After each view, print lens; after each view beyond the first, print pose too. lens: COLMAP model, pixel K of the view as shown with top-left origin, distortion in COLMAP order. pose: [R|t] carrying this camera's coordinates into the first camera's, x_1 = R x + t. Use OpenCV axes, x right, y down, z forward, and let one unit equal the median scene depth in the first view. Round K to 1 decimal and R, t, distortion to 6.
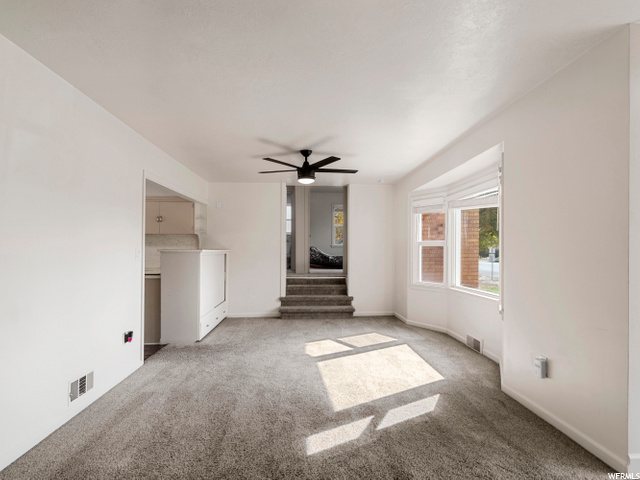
lens RADIAL K [[350.0, 0, 321.2], [0, 350.0, 254.8], [0, 0, 1]] dist [0.002208, 0.000183]
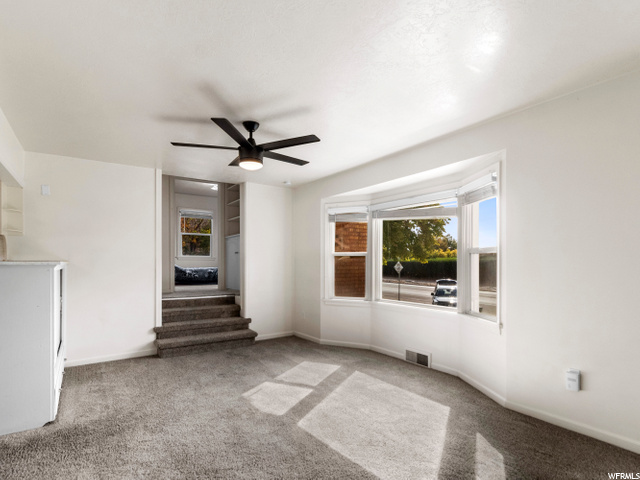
lens RADIAL K [[346.5, 0, 320.5], [0, 346.5, 267.3], [0, 0, 1]] dist [0.003481, 0.001266]
pose [[0.855541, -0.007009, 0.517688, -0.221464], [0.006875, 0.999974, 0.002177, -0.002362], [-0.517690, 0.001696, 0.855567, 0.241230]]
